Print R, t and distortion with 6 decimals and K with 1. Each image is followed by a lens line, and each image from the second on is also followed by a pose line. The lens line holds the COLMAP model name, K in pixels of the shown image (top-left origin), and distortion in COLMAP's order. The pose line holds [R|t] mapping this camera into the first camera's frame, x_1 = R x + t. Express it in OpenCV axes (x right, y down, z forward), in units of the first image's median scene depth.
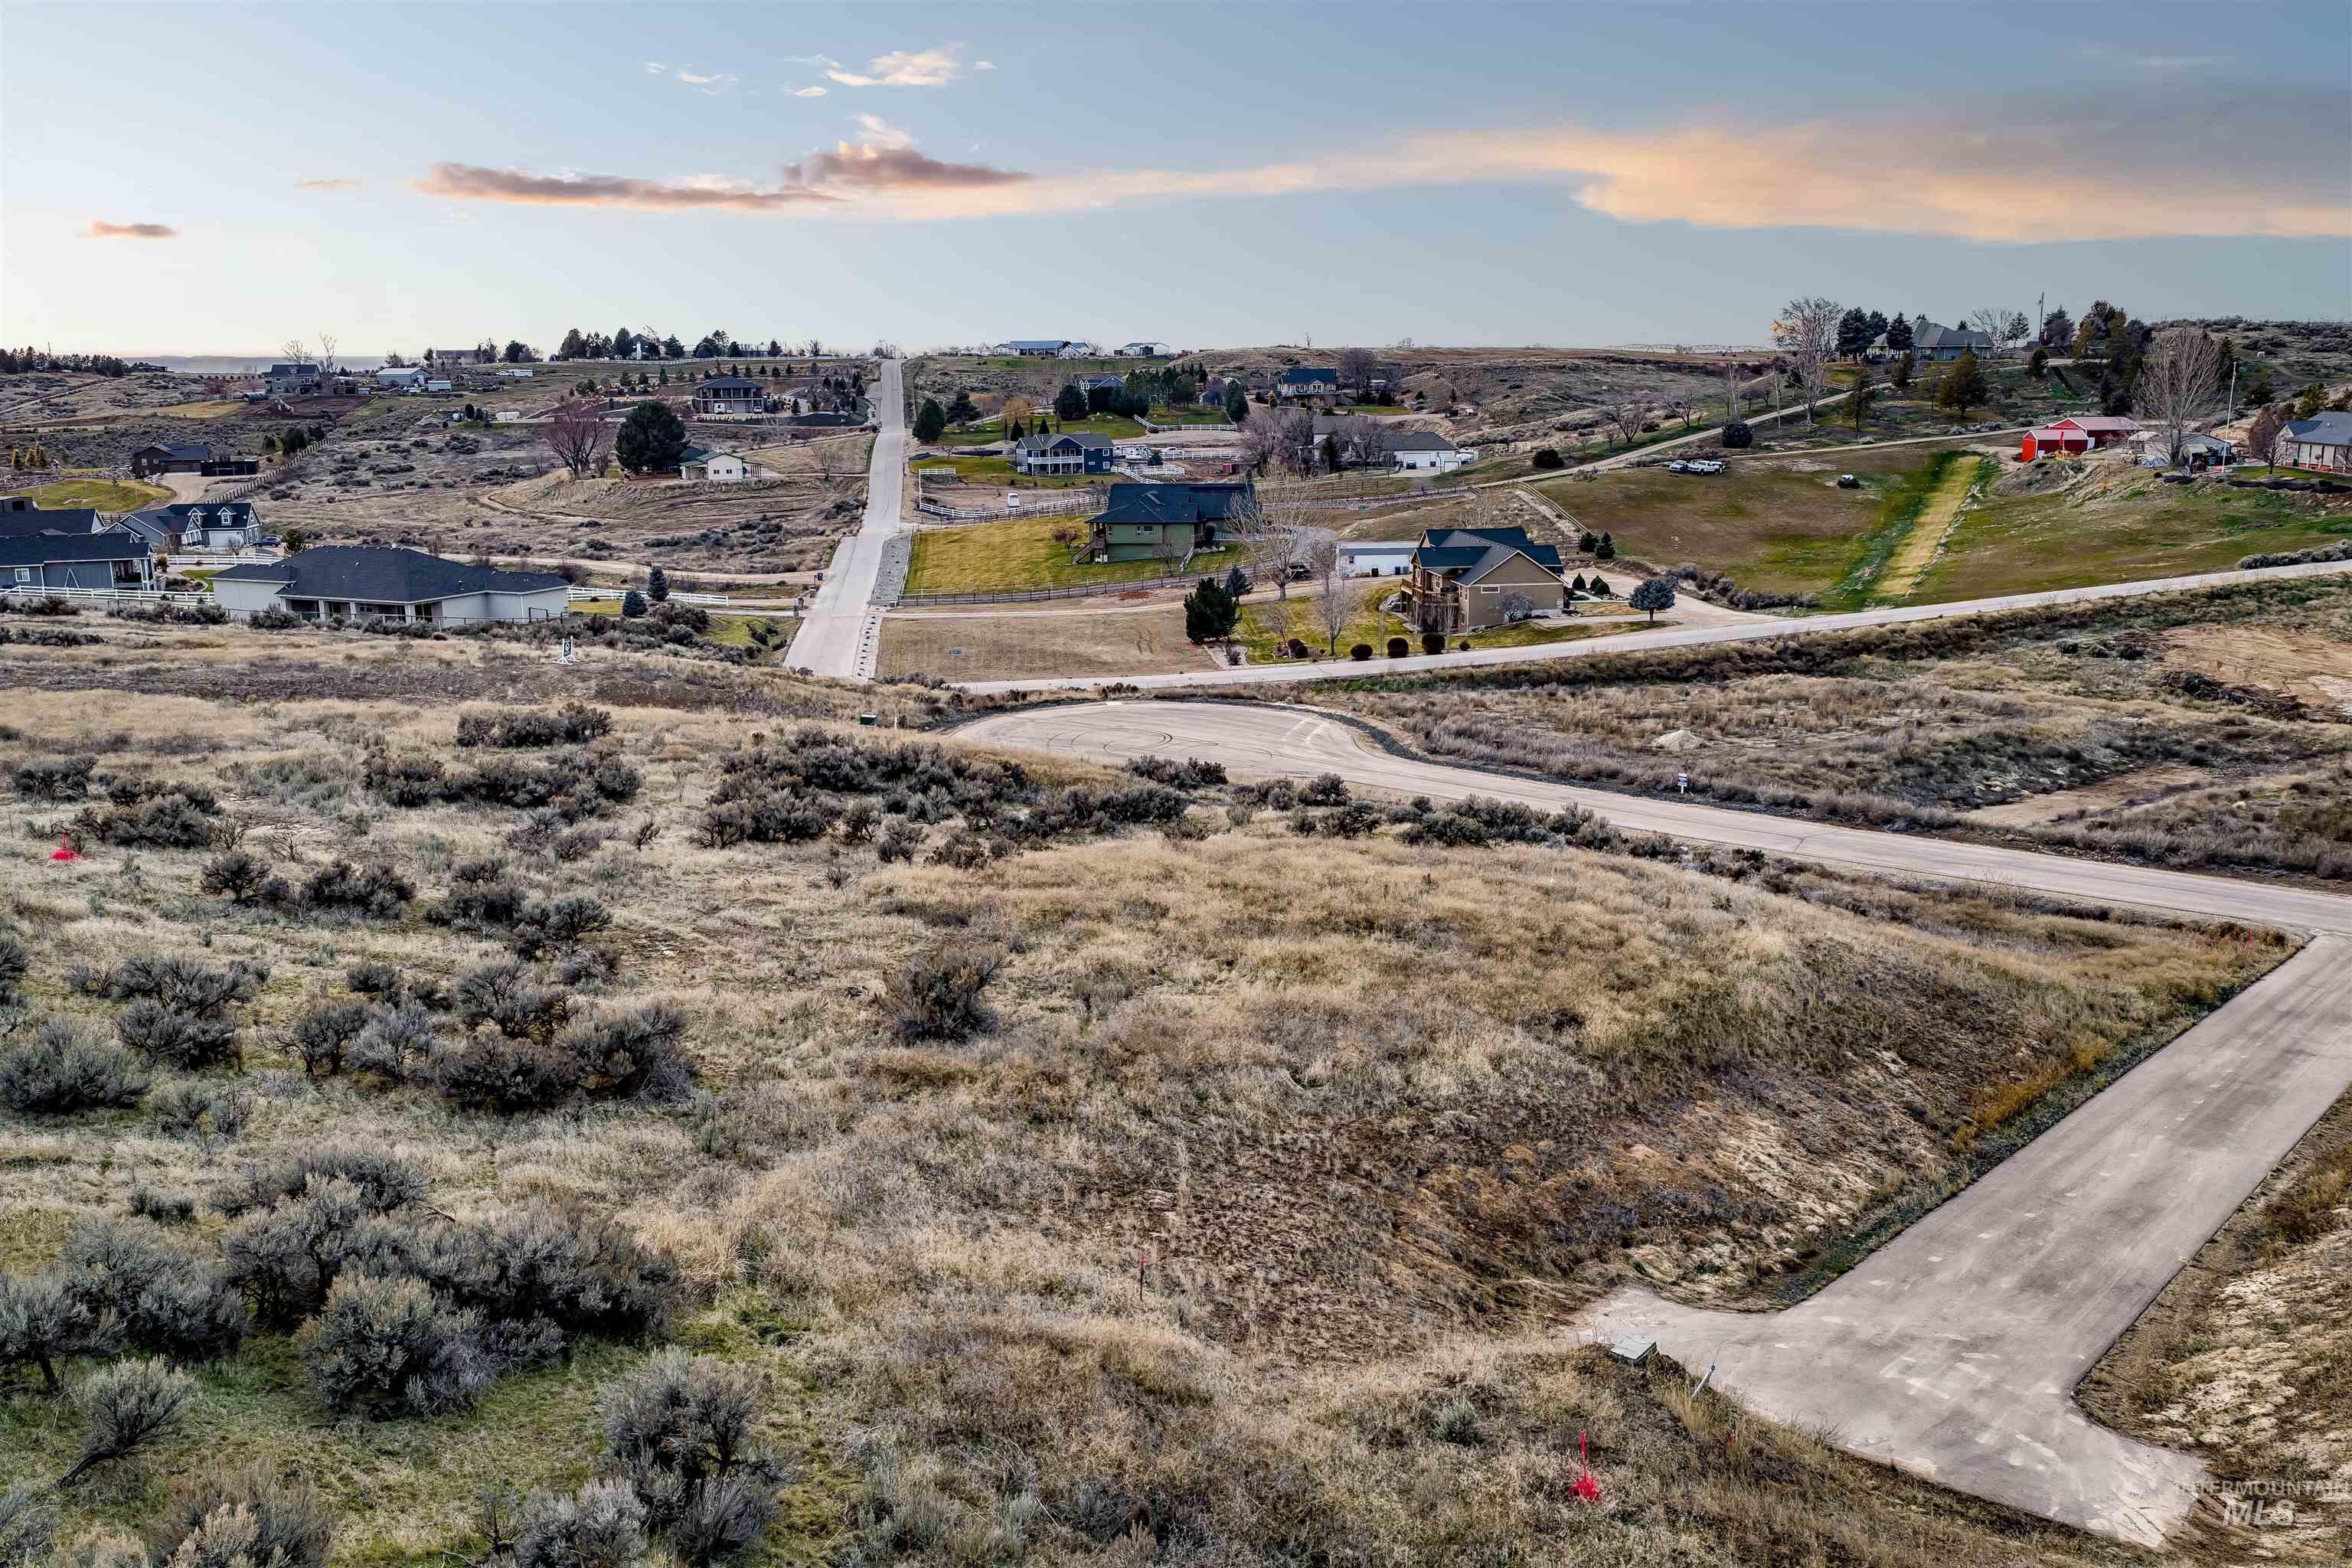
lens RADIAL K [[1948.3, 0, 1143.0], [0, 1948.3, 763.8], [0, 0, 1]] dist [0.020302, -0.041209]
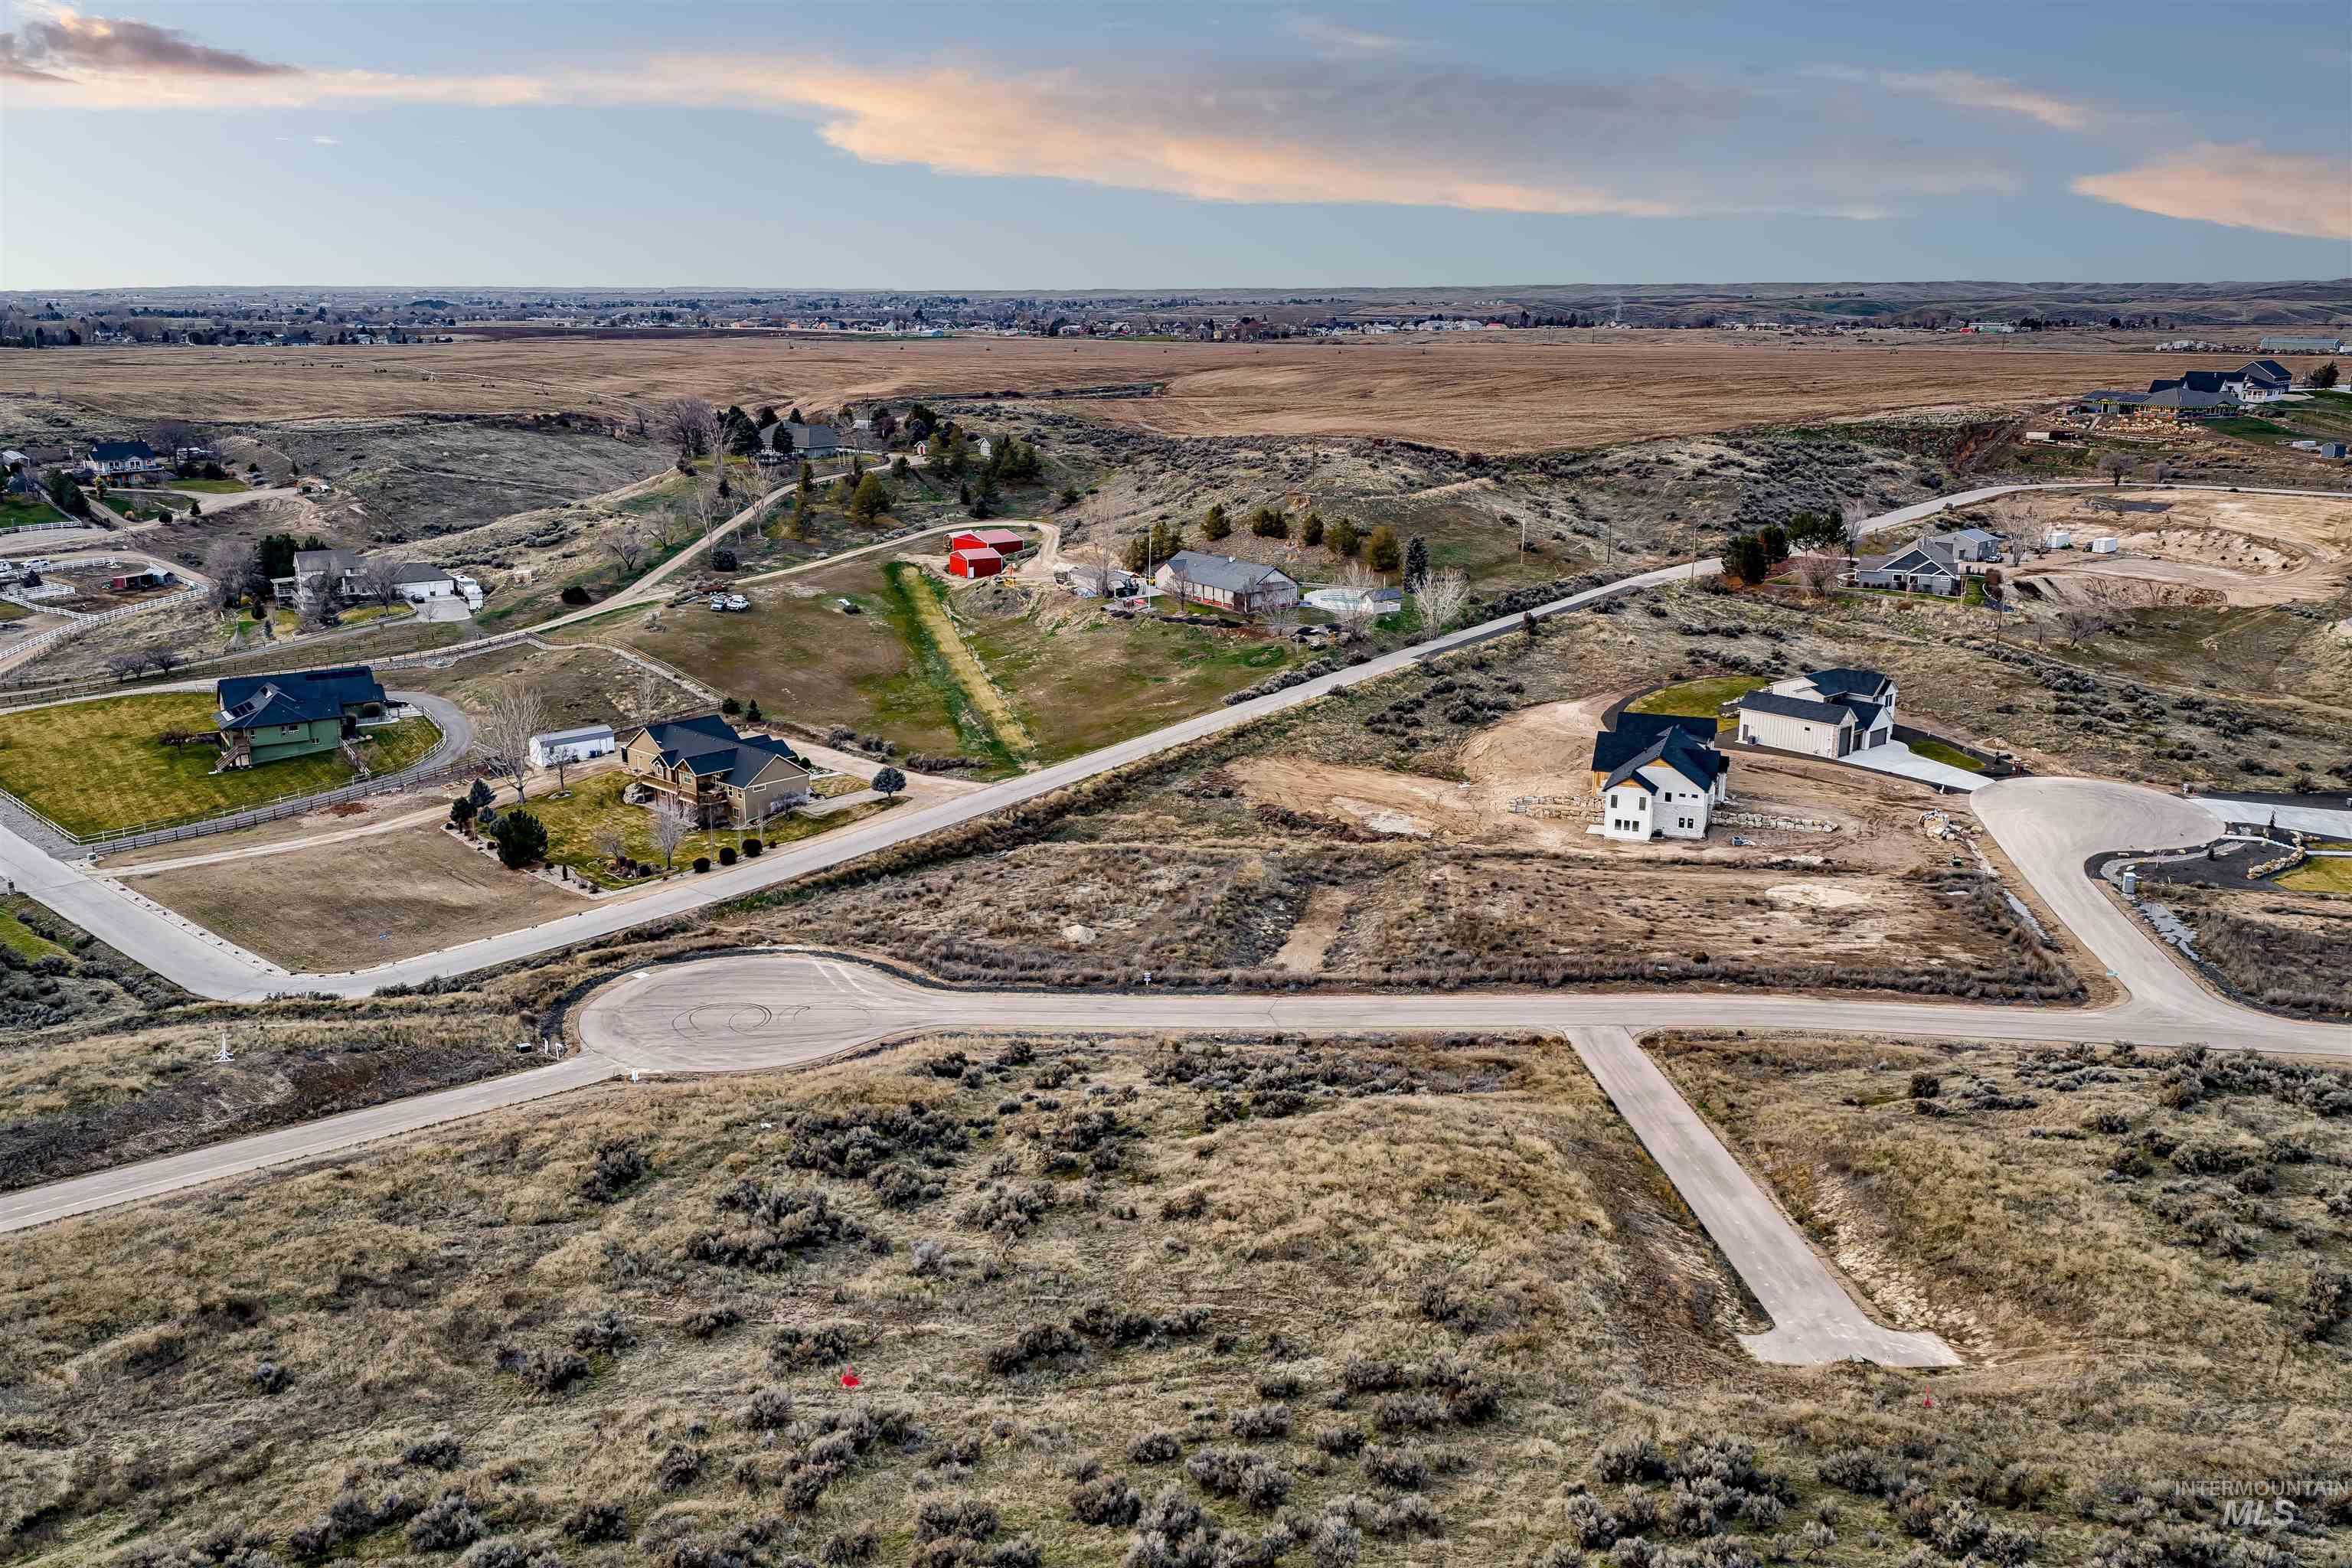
lens RADIAL K [[1948.3, 0, 1172.0], [0, 1948.3, 783.7], [0, 0, 1]] dist [0.020302, -0.041209]
pose [[0.765679, -0.148397, 0.625870, -0.552405], [0.122946, 0.988848, 0.084051, -0.230553], [-0.631363, 0.012592, 0.775385, -0.167132]]
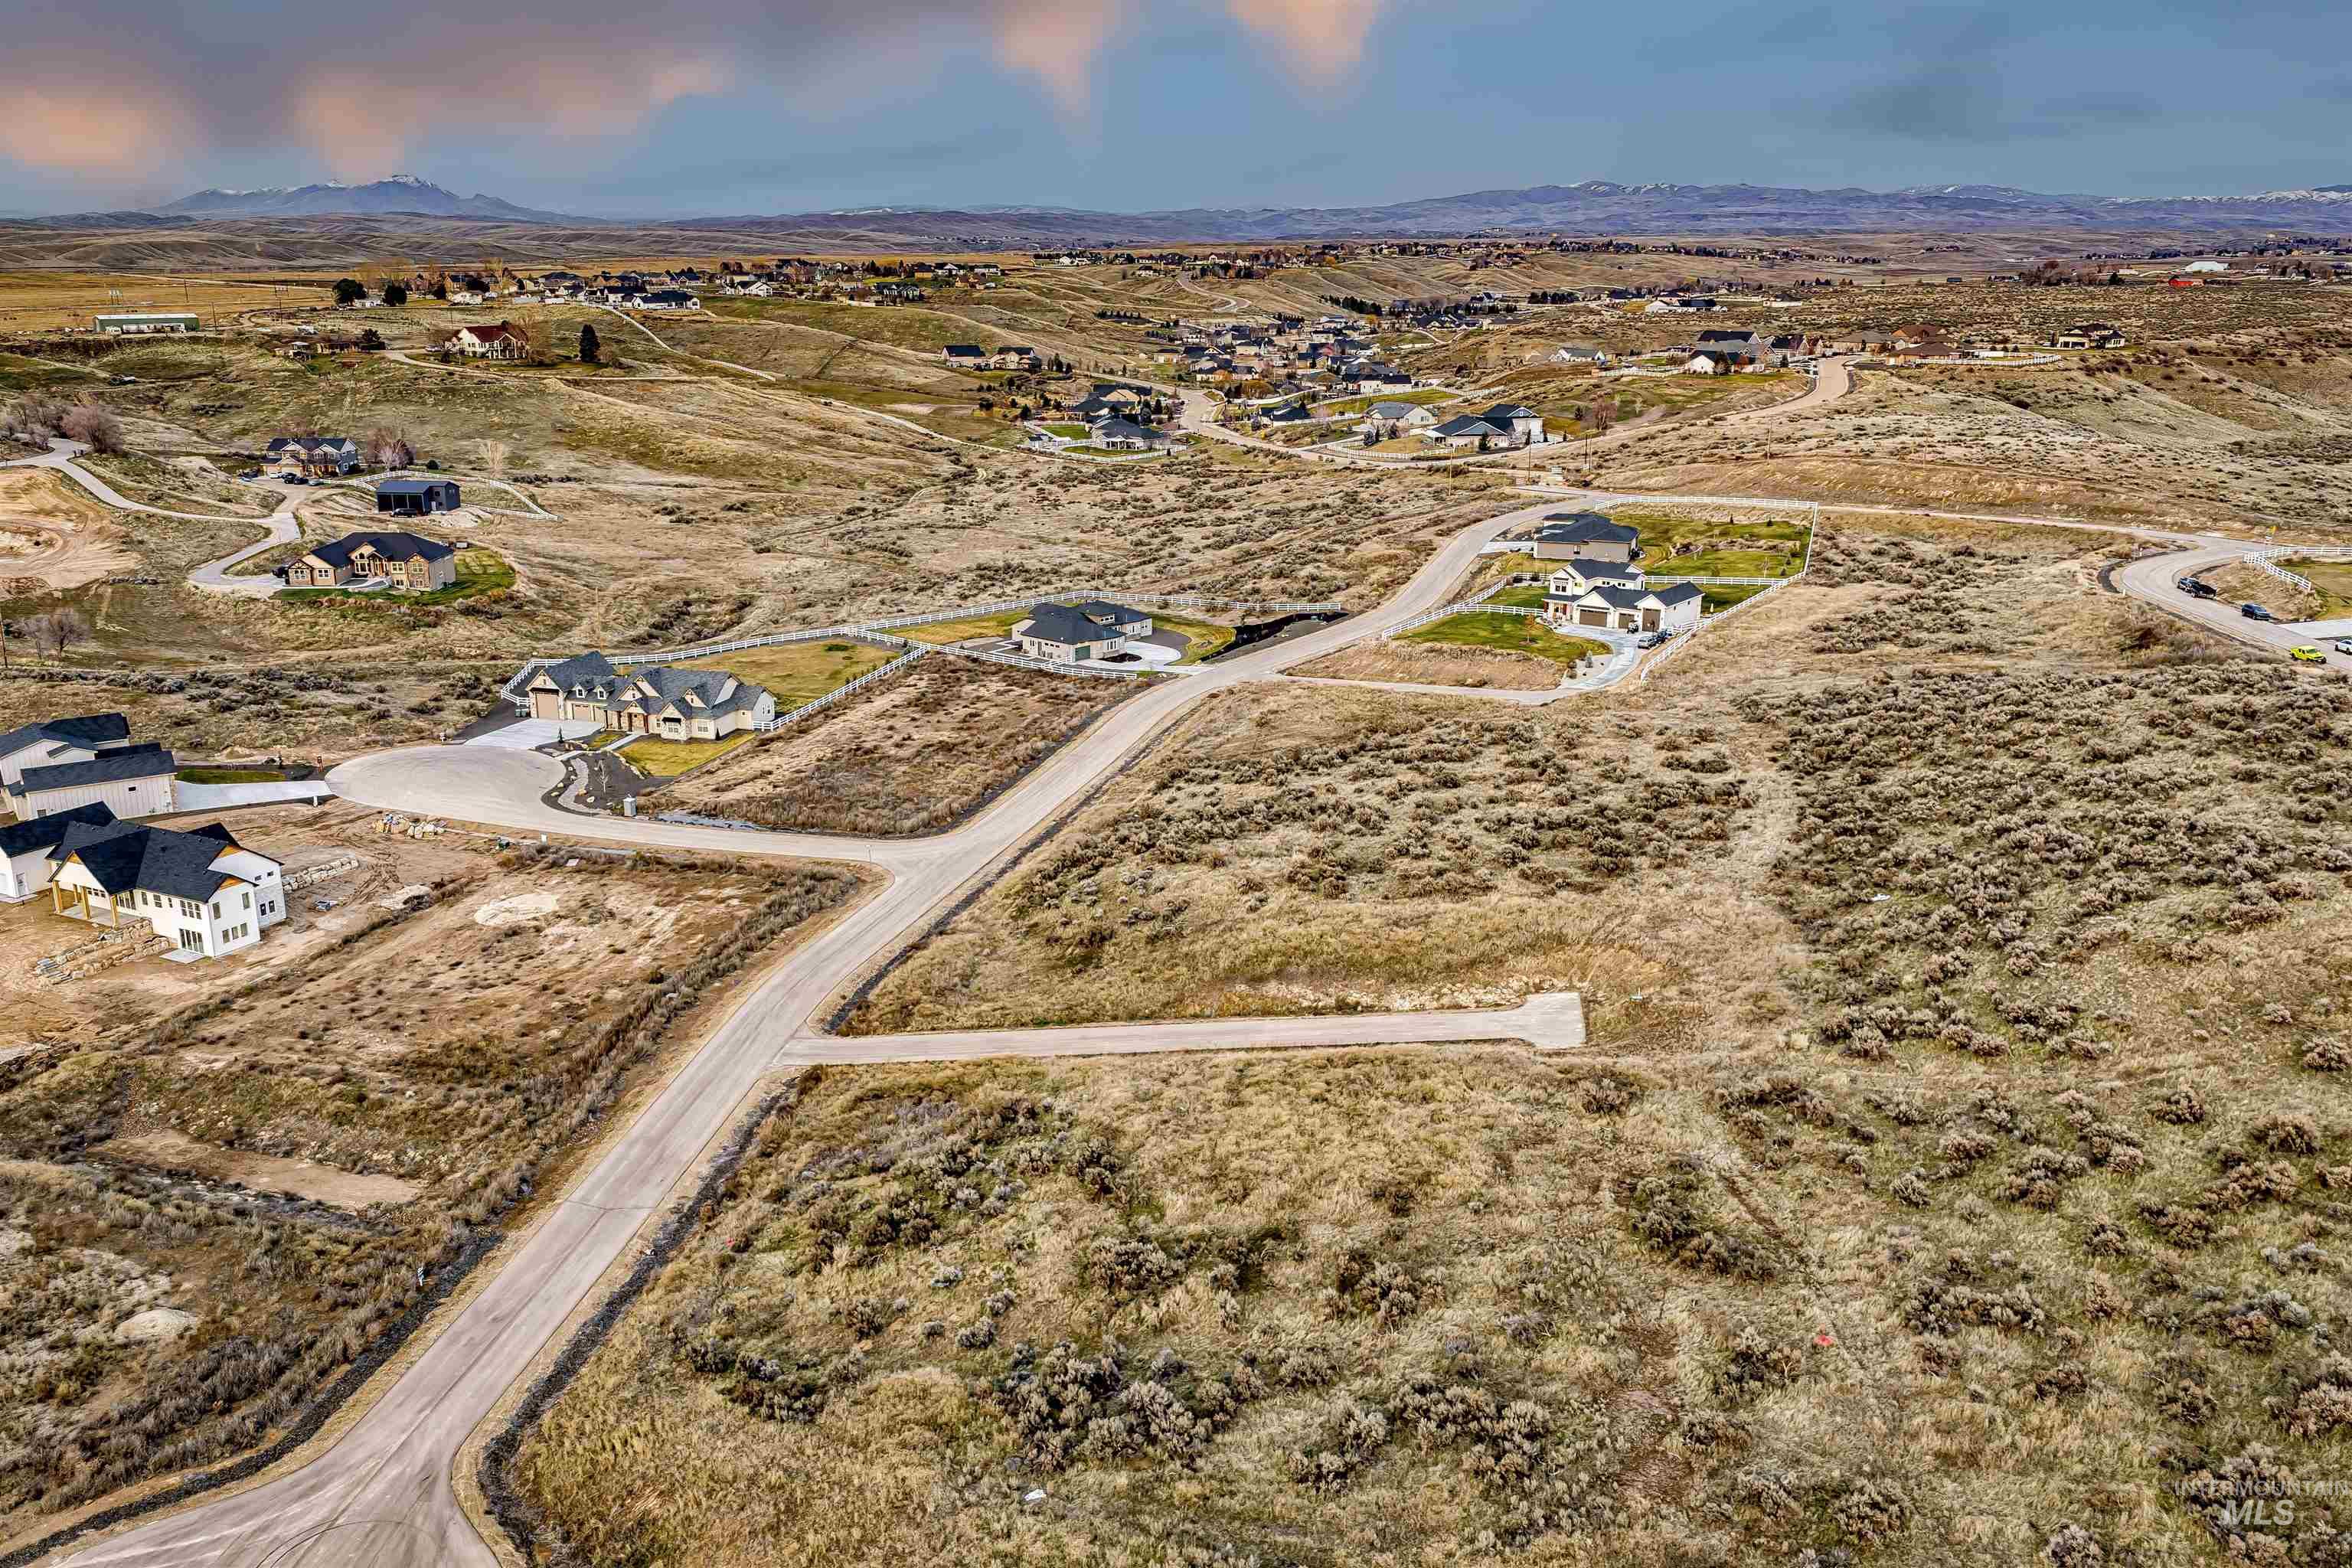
lens RADIAL K [[1948.3, 0, 1184.3], [0, 1948.3, 785.9], [0, 0, 1]] dist [0.020302, -0.041209]
pose [[-0.545474, -0.218779, 0.809070, -0.656210], [0.172419, 0.915391, 0.363773, -0.476584], [-0.820201, 0.337928, -0.461600, 0.902289]]
